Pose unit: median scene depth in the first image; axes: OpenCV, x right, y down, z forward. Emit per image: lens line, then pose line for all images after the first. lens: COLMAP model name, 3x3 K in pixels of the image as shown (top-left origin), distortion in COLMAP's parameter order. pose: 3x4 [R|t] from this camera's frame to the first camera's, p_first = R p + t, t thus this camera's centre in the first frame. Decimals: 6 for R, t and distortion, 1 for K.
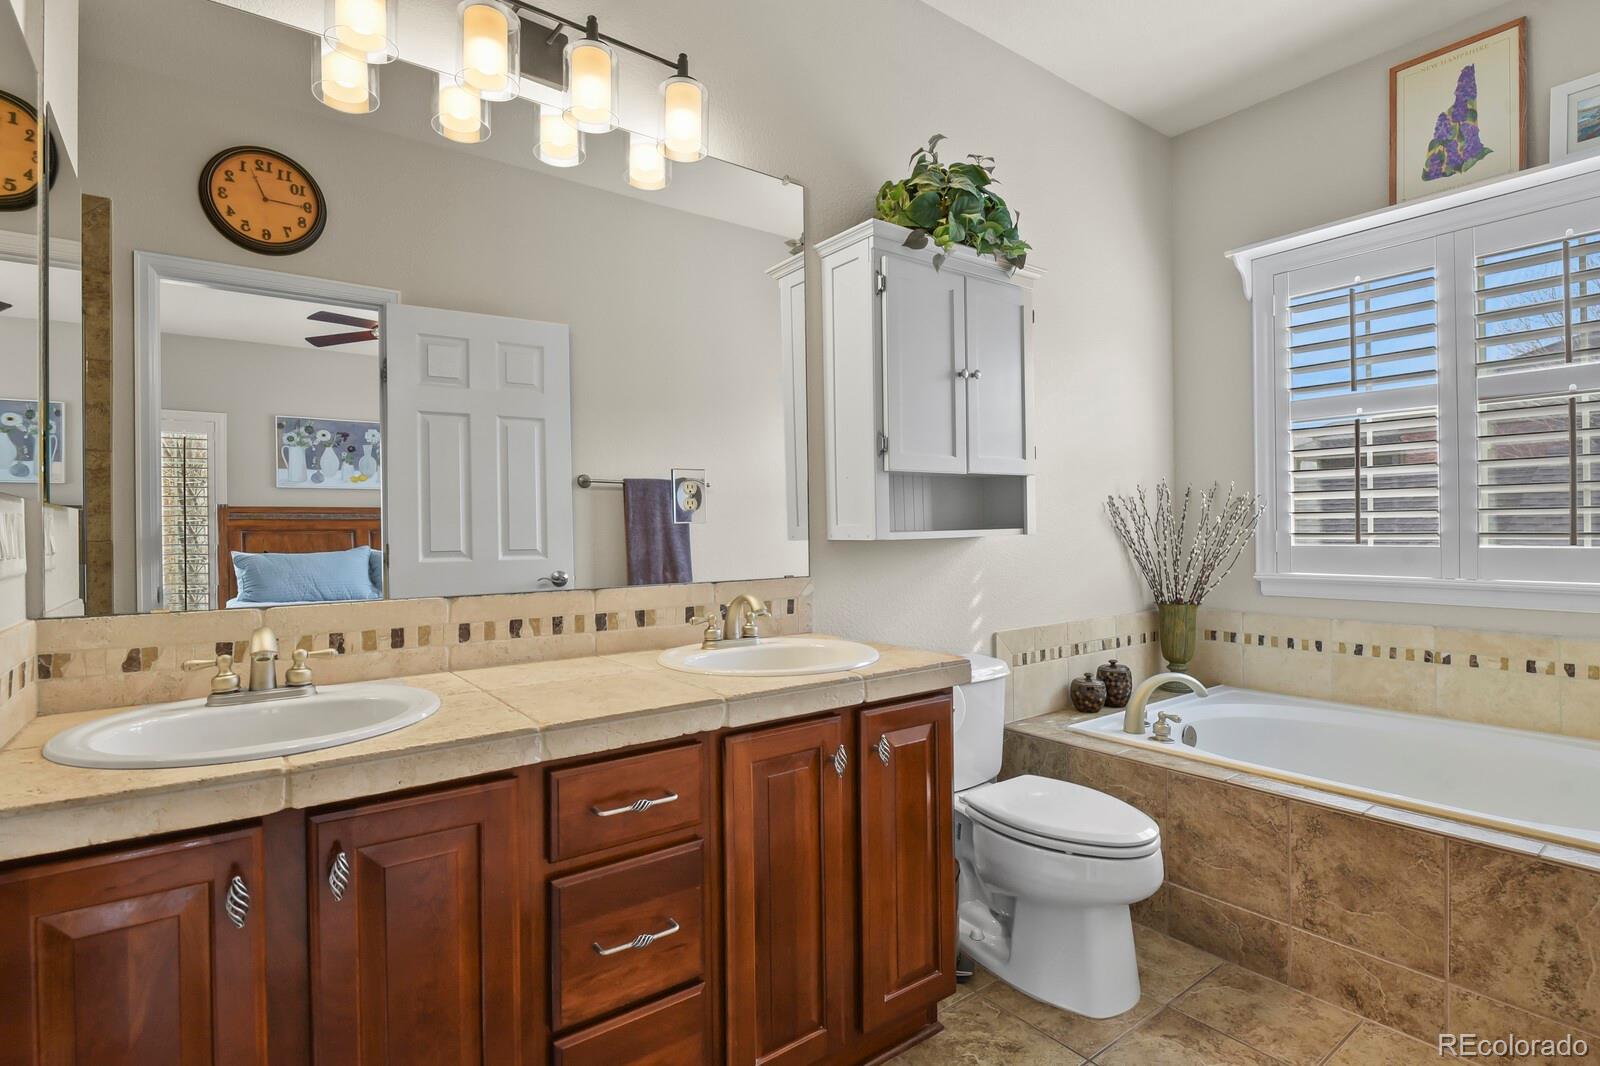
lens RADIAL K [[782.5, 0, 793.1], [0, 782.5, 529.3], [0, 0, 1]] dist [-0.008184, -0.001653]
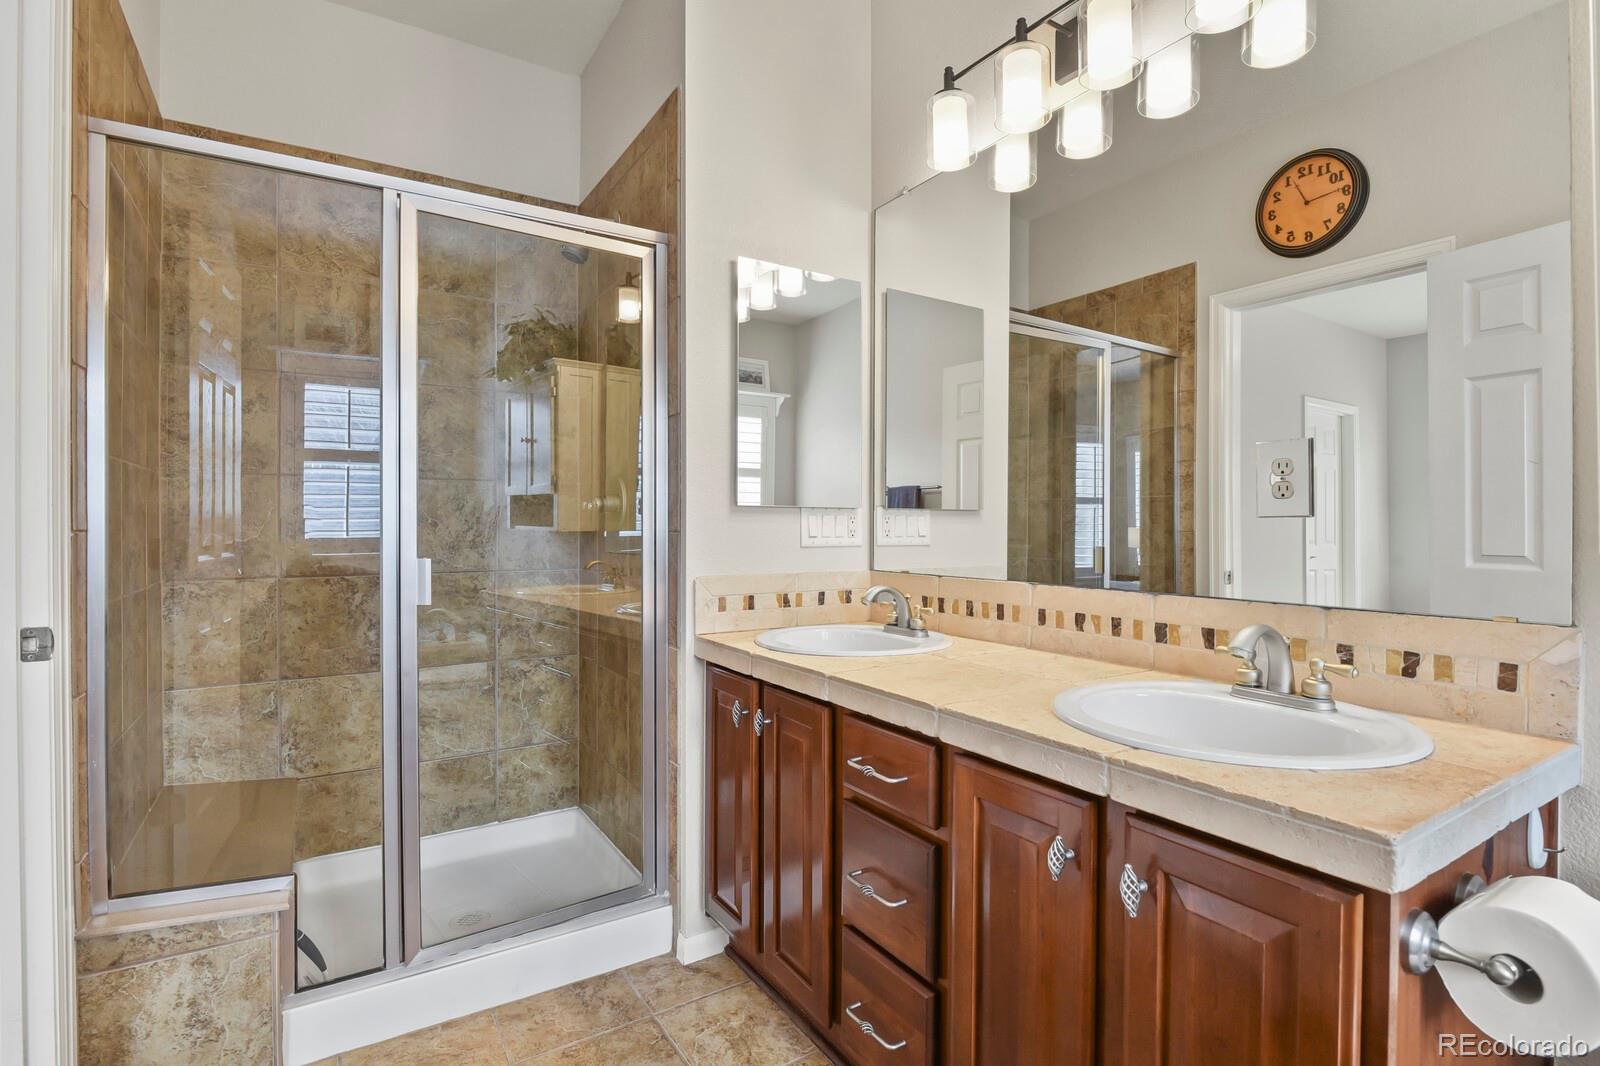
lens RADIAL K [[782.5, 0, 793.7], [0, 782.5, 527.0], [0, 0, 1]] dist [-0.008184, -0.001653]
pose [[-0.070351, 0.010591, -0.997466, 0.640707], [-0.005431, 0.999925, 0.011000, -0.006598], [0.997508, 0.006191, -0.070288, 0.643785]]
